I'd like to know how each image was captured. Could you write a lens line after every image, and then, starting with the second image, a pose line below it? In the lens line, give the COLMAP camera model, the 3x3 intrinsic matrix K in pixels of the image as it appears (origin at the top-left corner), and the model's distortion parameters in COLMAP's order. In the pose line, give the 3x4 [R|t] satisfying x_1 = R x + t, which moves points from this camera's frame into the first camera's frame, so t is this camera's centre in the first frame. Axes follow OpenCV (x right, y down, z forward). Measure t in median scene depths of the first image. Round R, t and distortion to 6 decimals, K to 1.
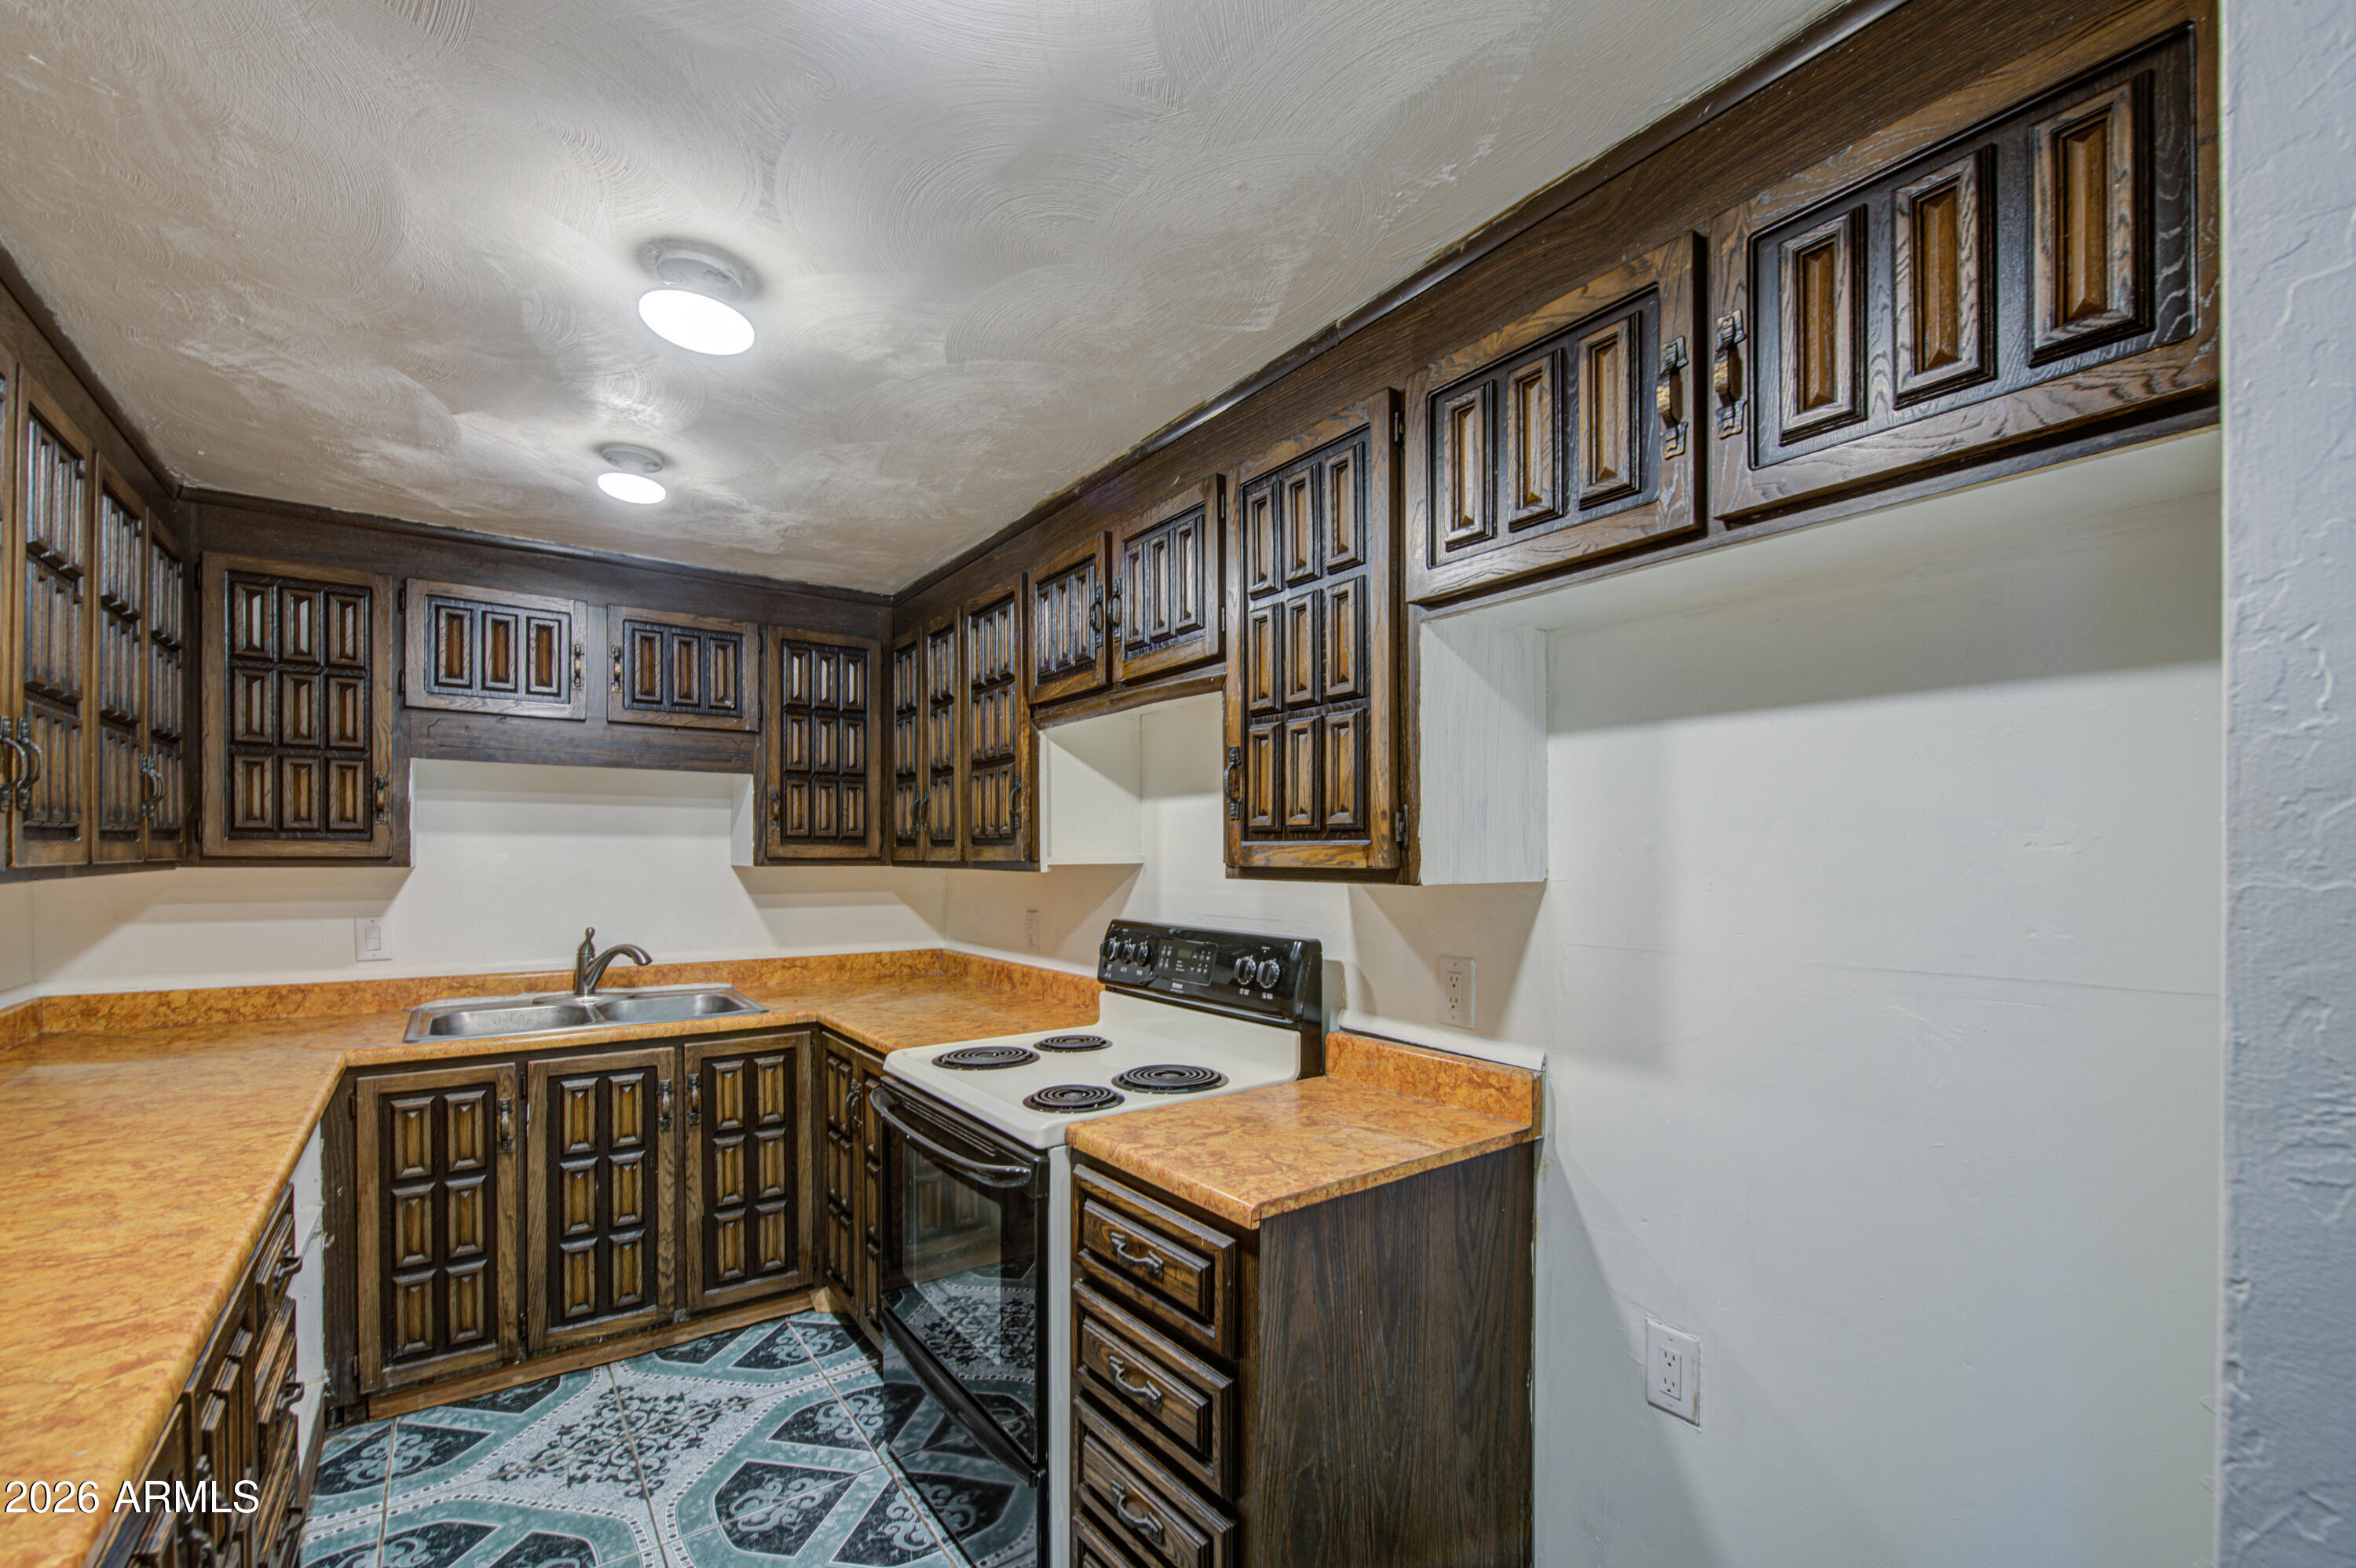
lens RADIAL K [[998.9, 0, 1172.5], [0, 998.9, 802.0], [0, 0, 1]] dist [0.003655, -0.004933]
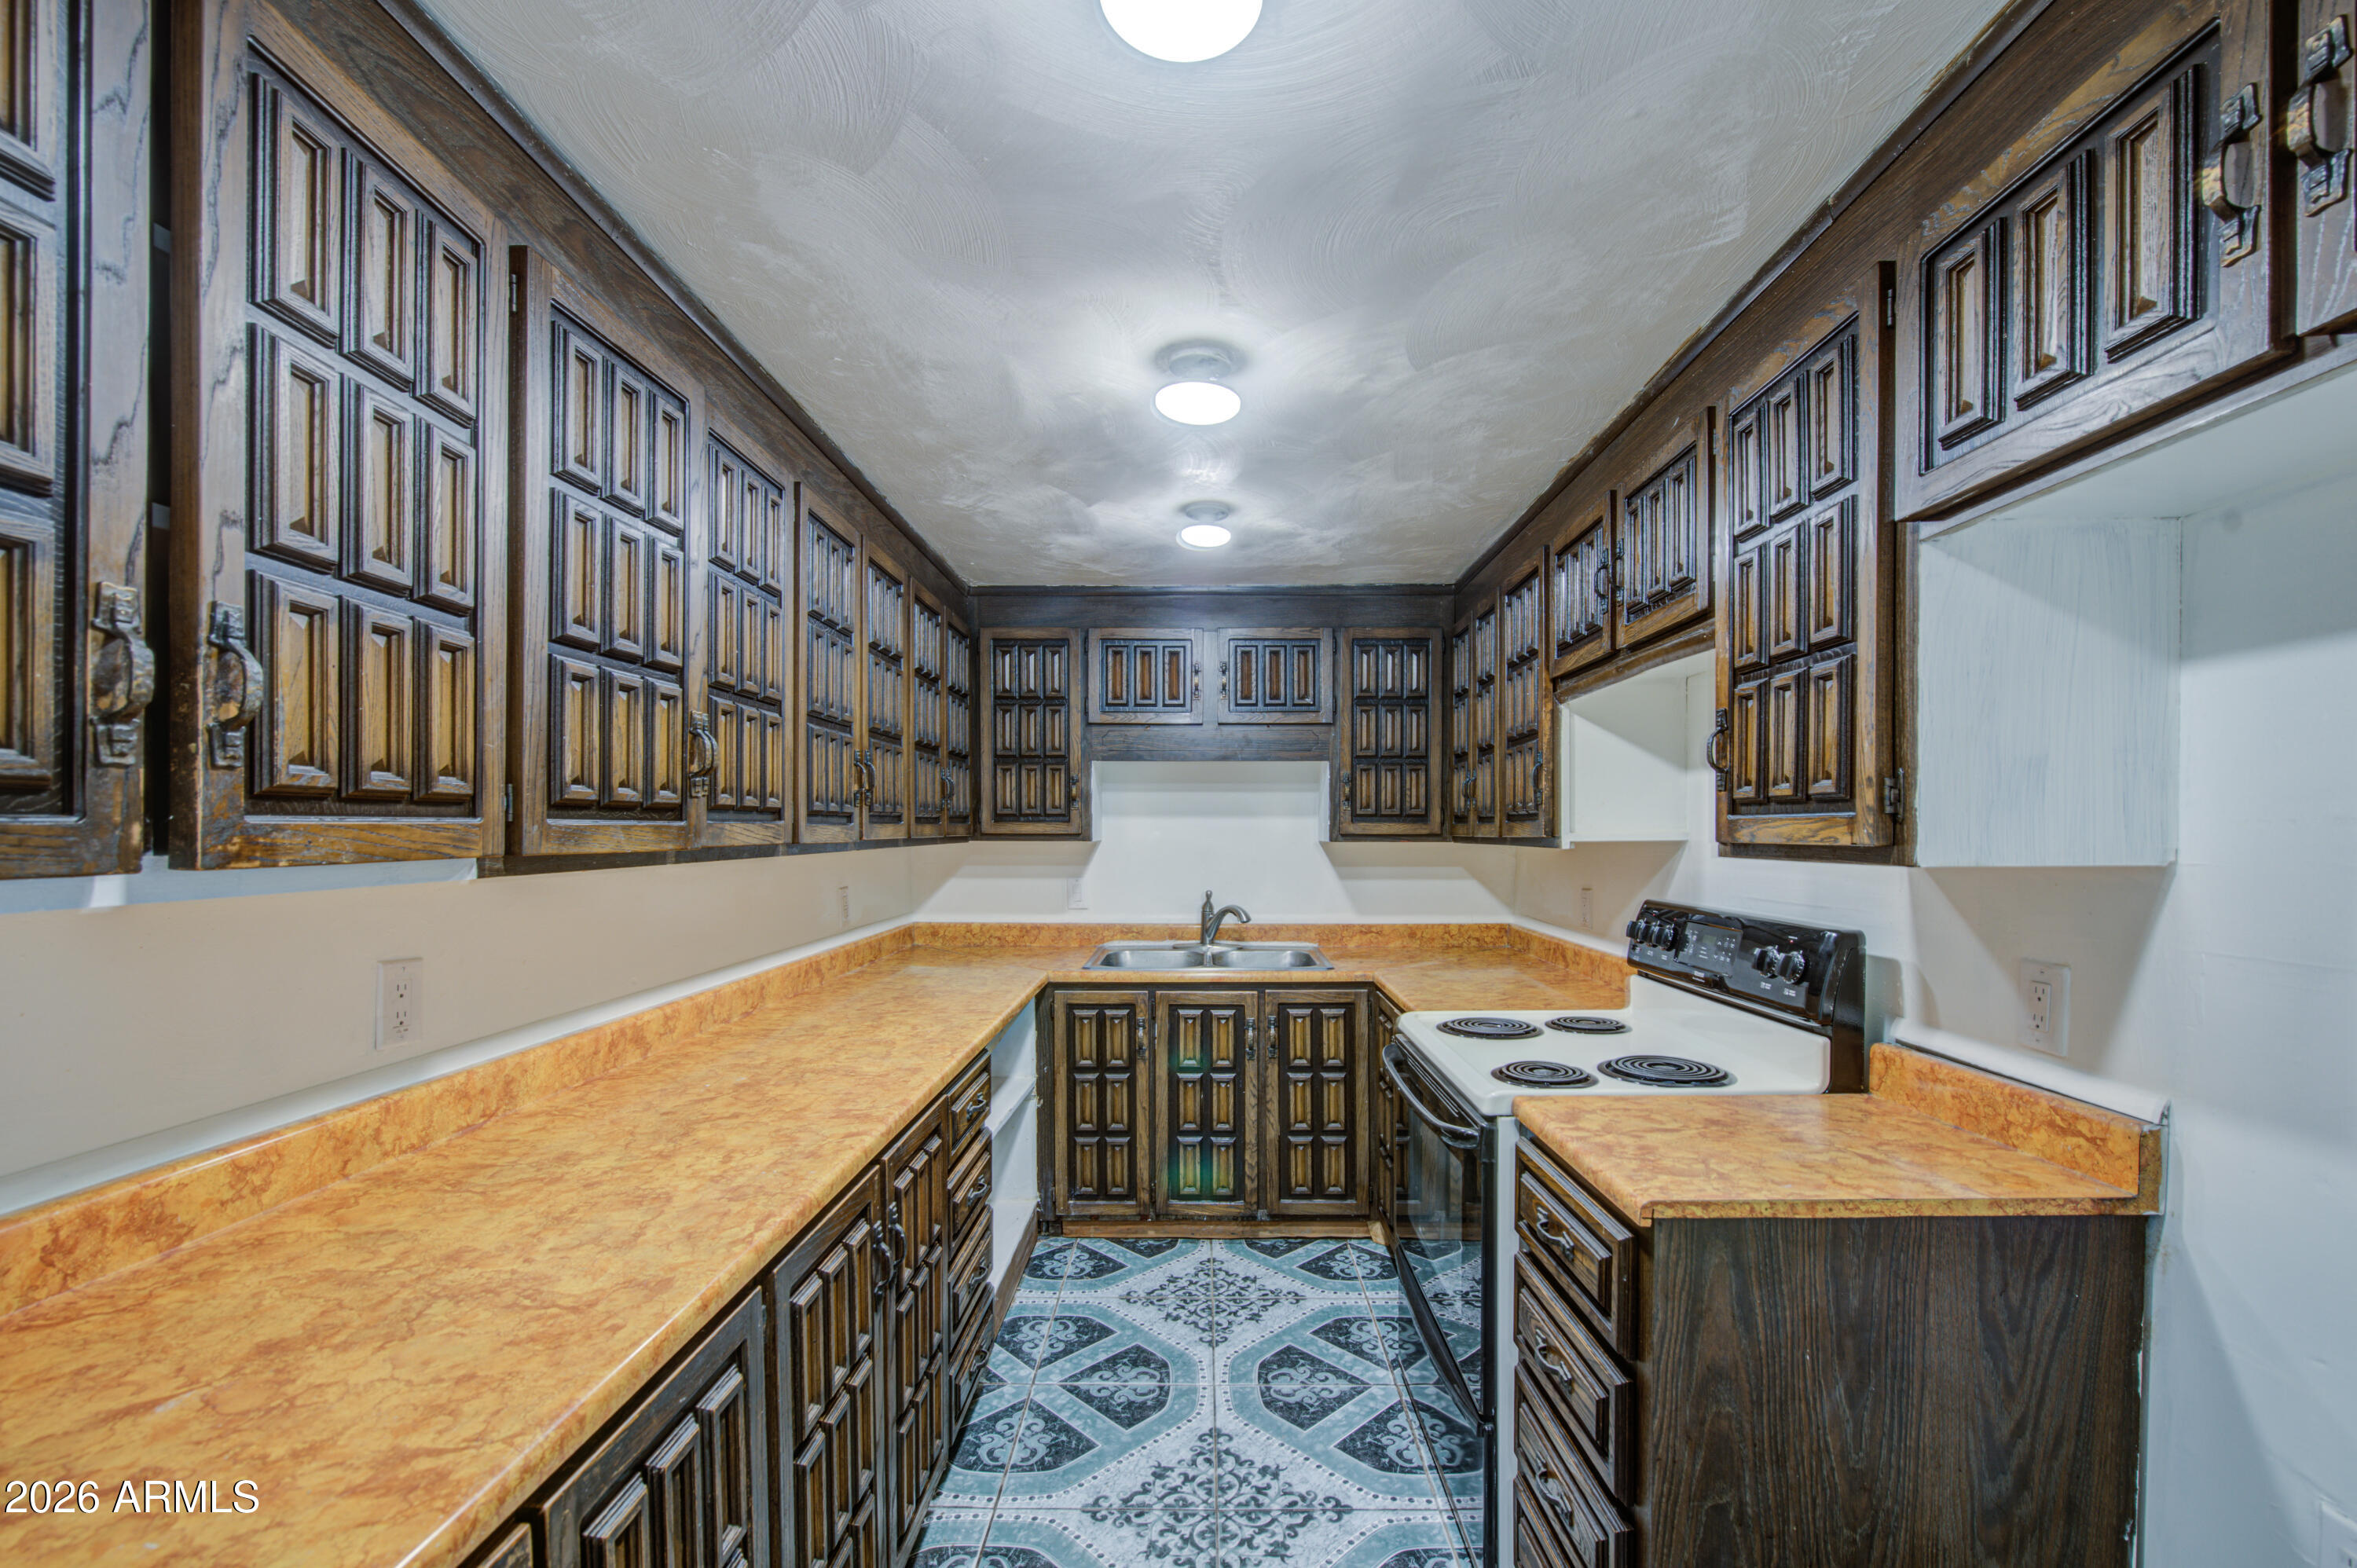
lens RADIAL K [[981.7, 0, 1178.5], [0, 981.7, 784.0], [0, 0, 1]] dist [0.004004, -0.004405]
pose [[0.800873, -0.031525, -0.598004, 0.187224], [0.034027, 0.999396, -0.007114, 0.000981], [0.597867, -0.014651, 0.801461, 0.000034]]
